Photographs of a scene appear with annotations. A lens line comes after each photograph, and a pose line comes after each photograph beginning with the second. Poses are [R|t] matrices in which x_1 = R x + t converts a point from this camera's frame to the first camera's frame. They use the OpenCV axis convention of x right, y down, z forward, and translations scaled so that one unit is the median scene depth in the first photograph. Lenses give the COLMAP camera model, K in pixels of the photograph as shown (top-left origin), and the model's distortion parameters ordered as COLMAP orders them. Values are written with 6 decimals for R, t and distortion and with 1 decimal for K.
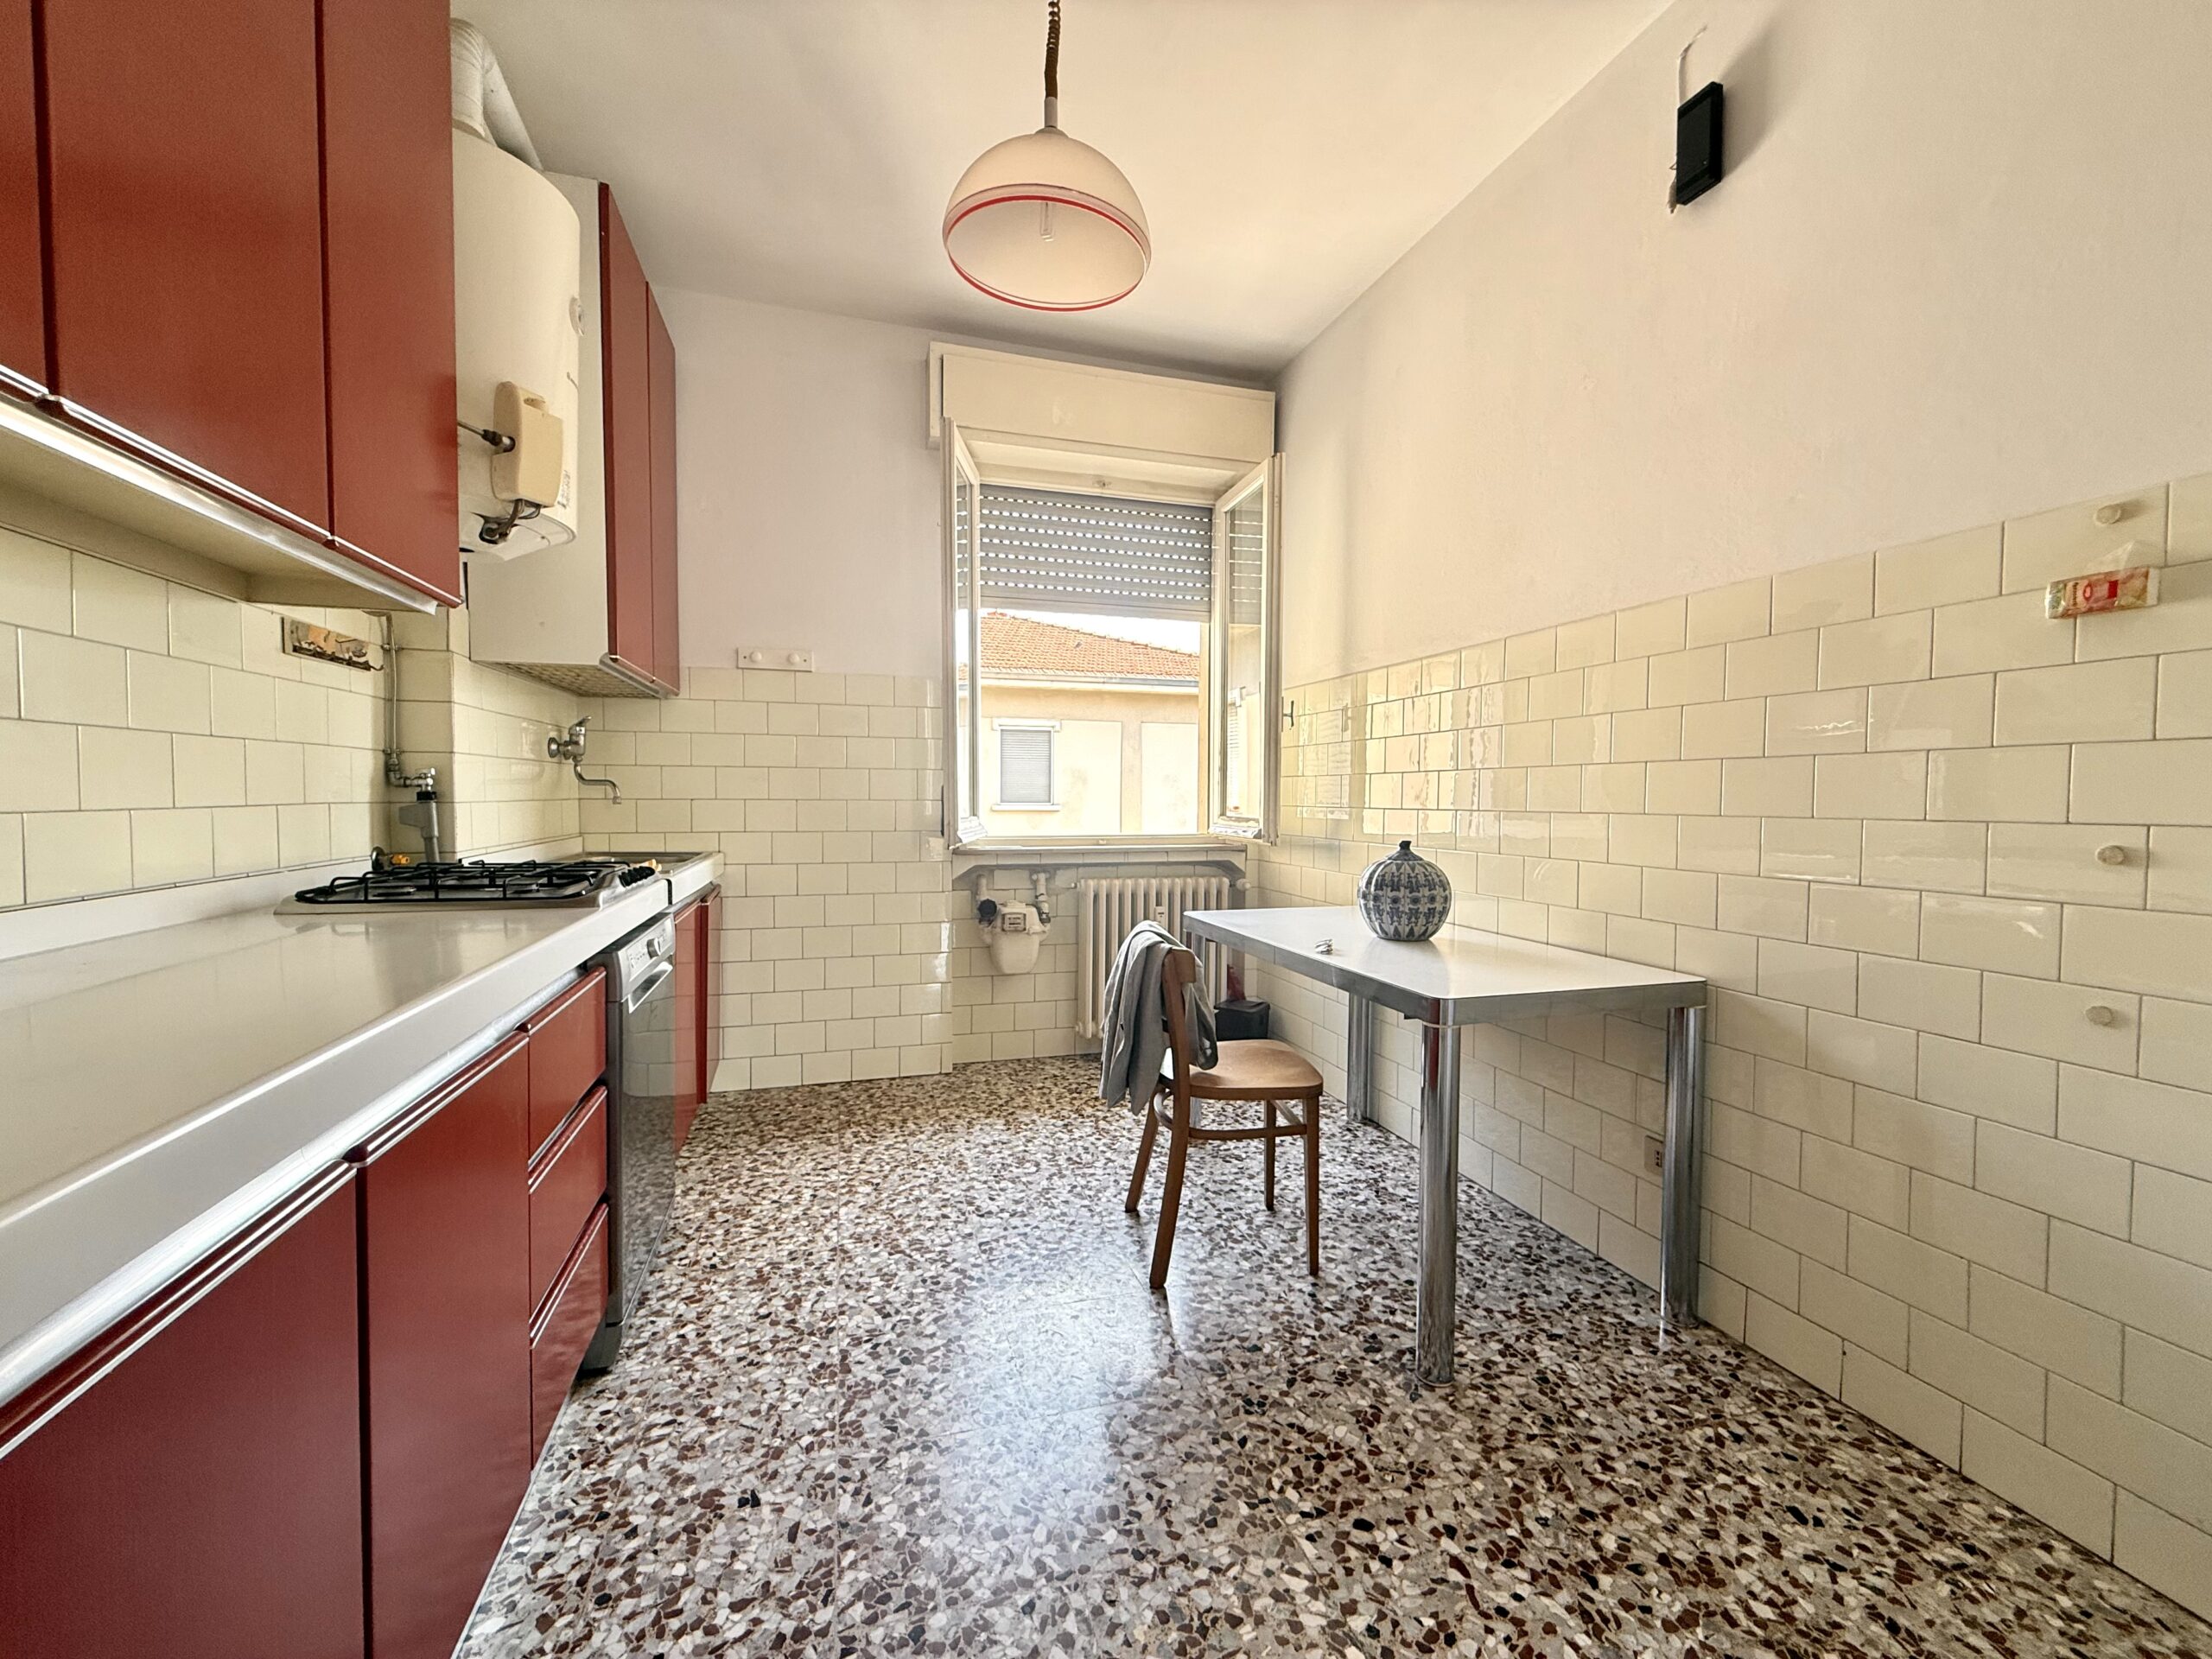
lens RADIAL K [[882.9, 0, 1097.0], [0, 882.9, 826.4], [0, 0, 1]] dist [0.000466, 0.000150]
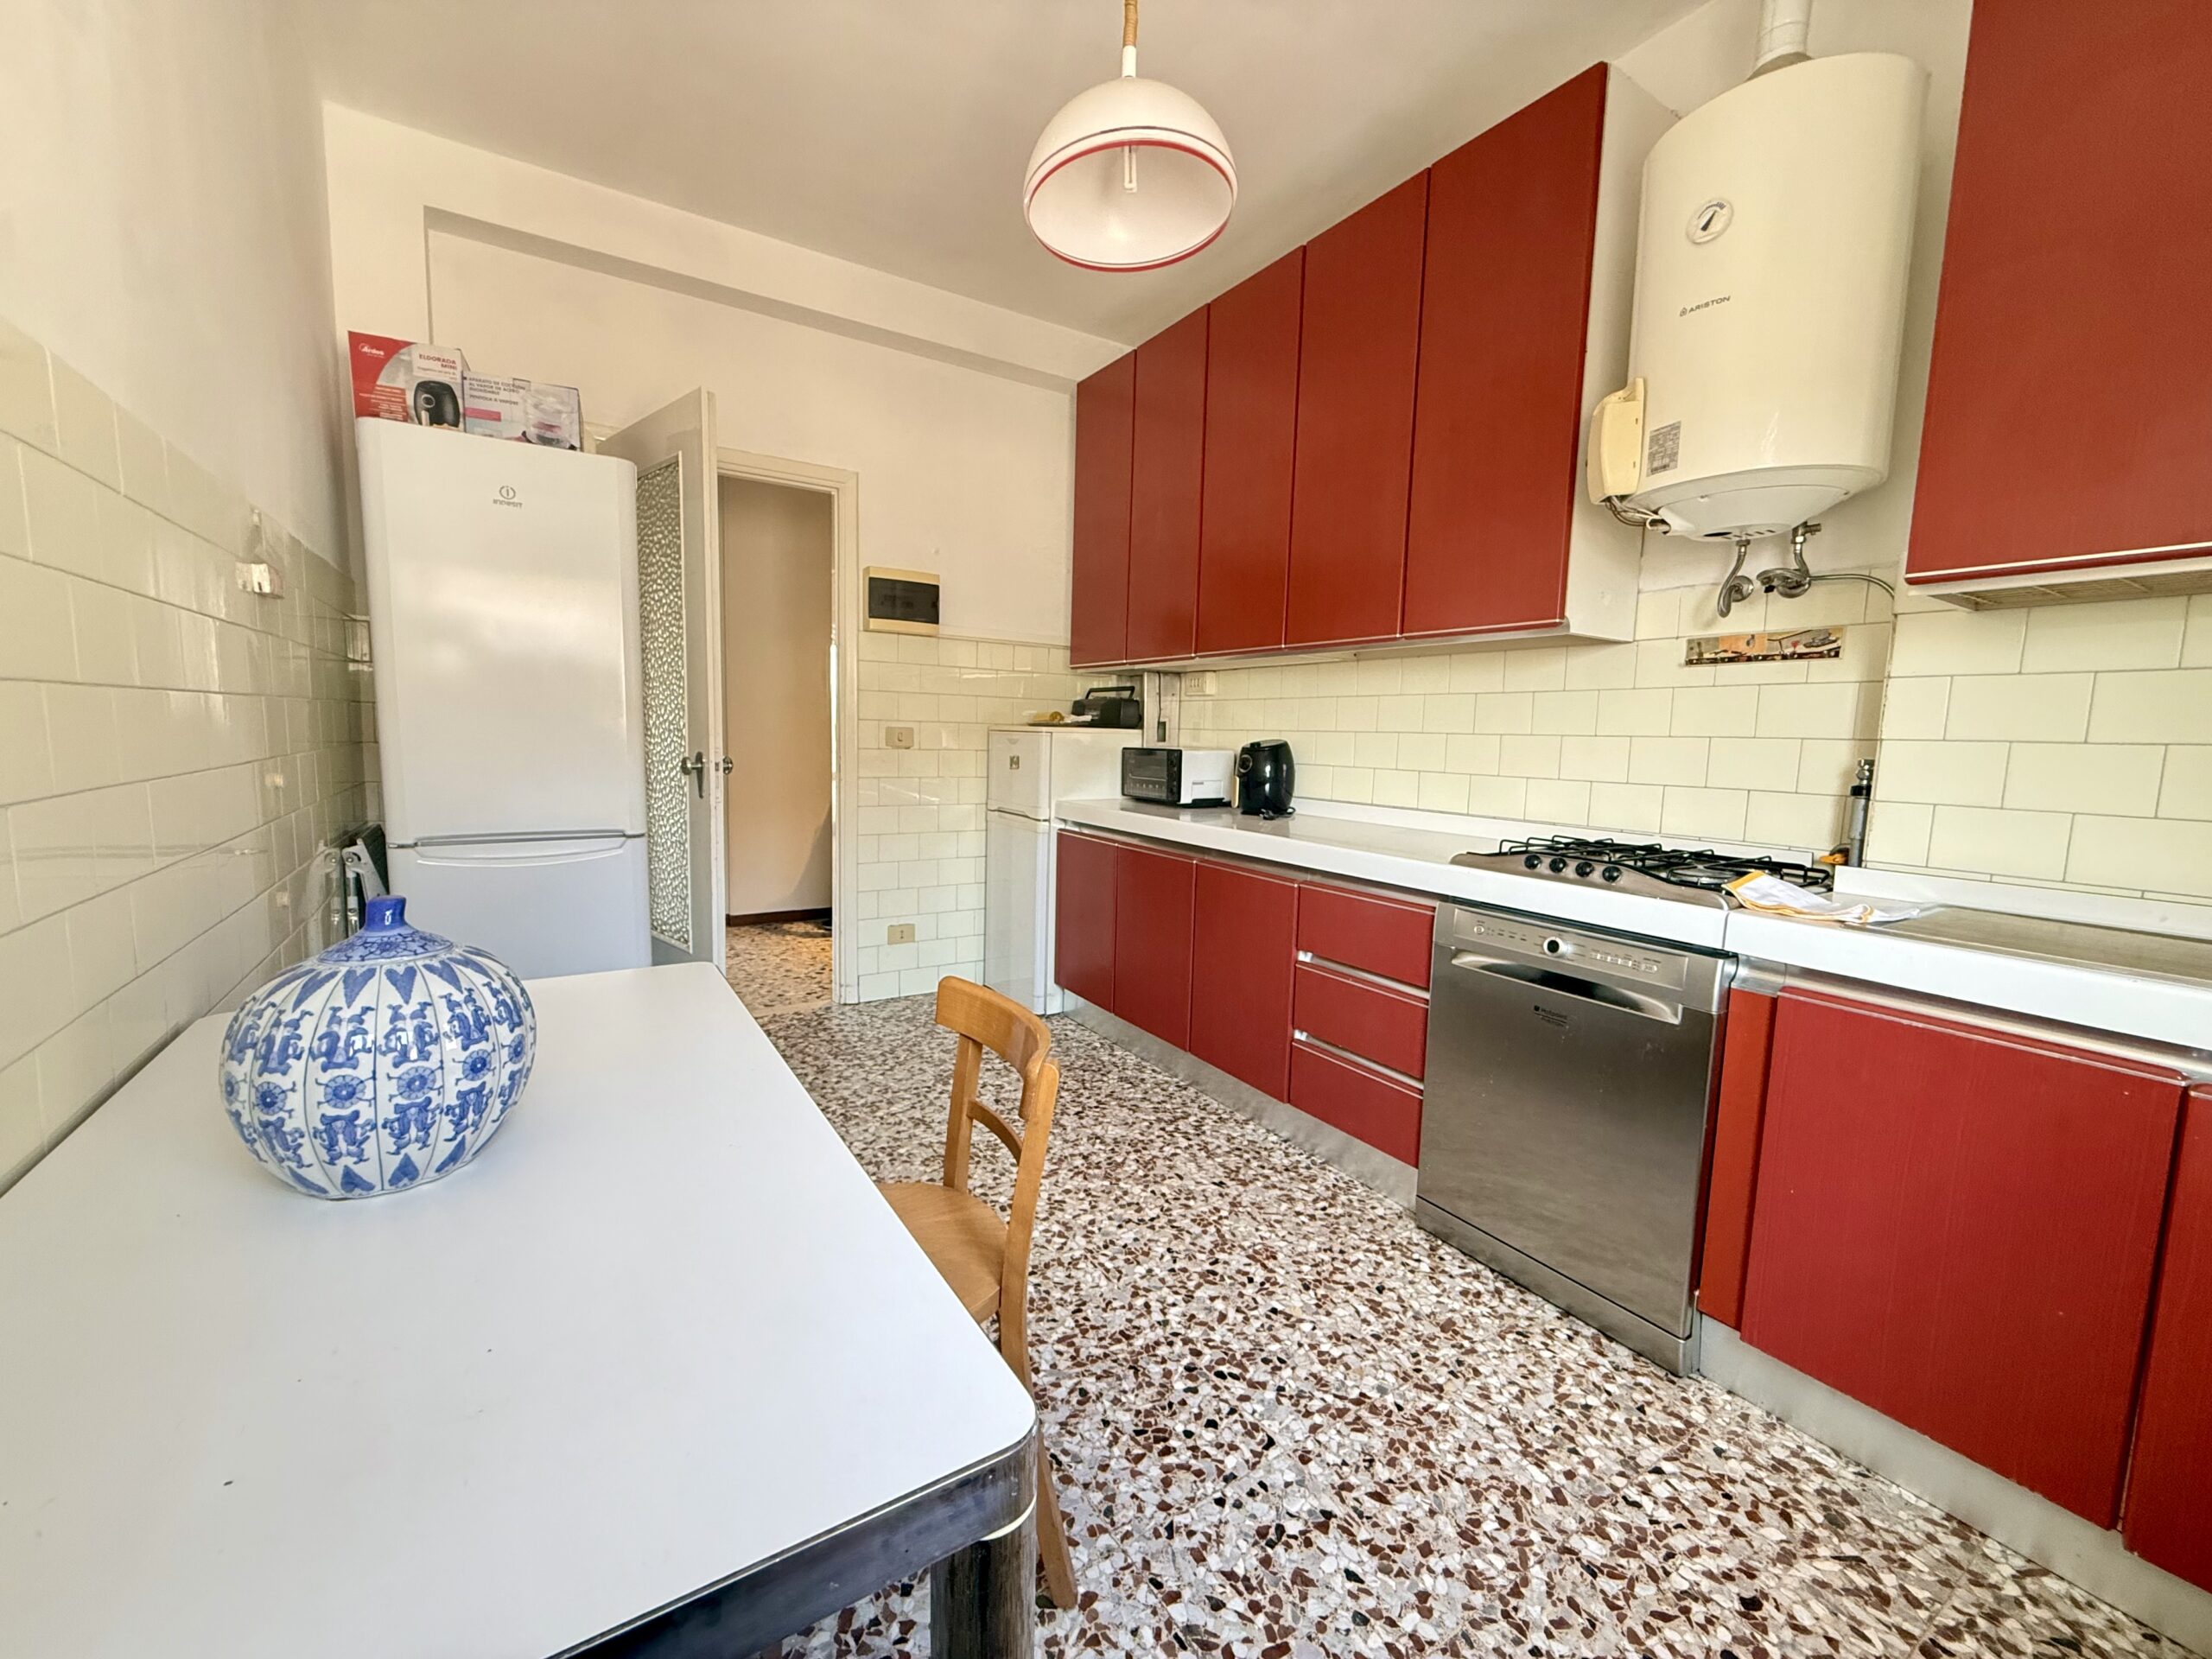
lens RADIAL K [[882.9, 0, 1097.0], [0, 882.9, 826.4], [0, 0, 1]] dist [0.000466, 0.000150]
pose [[-0.961521, 0.002667, -0.274718, 0.203759], [-0.037836, 0.989139, 0.142027, -0.098366], [0.272113, 0.146956, -0.950978, 1.700112]]
